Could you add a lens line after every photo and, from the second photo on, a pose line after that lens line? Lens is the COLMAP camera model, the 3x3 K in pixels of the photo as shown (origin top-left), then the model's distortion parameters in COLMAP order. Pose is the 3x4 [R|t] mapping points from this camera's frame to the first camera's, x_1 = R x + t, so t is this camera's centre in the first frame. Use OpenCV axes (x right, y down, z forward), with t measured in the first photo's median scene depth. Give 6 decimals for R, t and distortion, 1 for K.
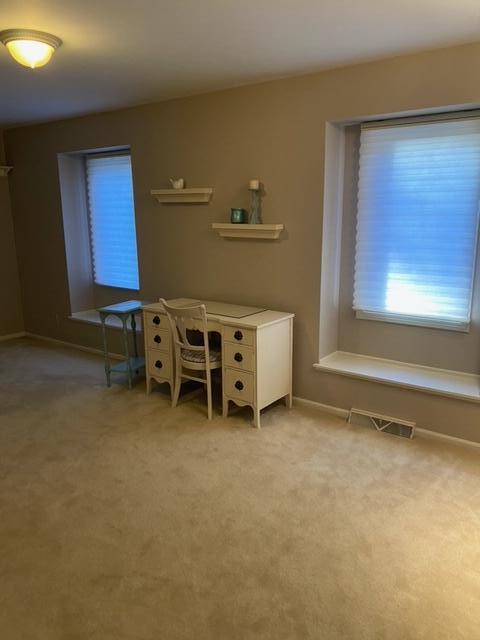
lens RADIAL K [[492.2, 0, 245.7], [0, 492.2, 310.7], [0, 0, 1]] dist [0.052751, -0.064576]
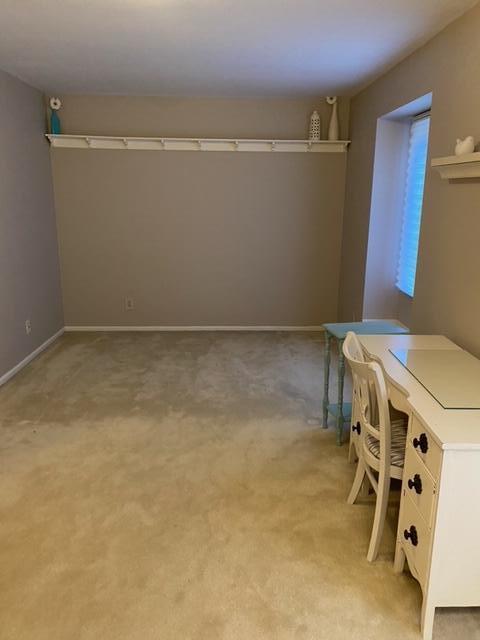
lens RADIAL K [[492.2, 0, 245.7], [0, 492.2, 310.7], [0, 0, 1]] dist [0.052751, -0.064576]
pose [[0.618330, 0.202806, -0.759301, 0.217275], [-0.179806, 0.977012, 0.114532, -0.100301], [0.765074, 0.065708, 0.640582, 0.505806]]
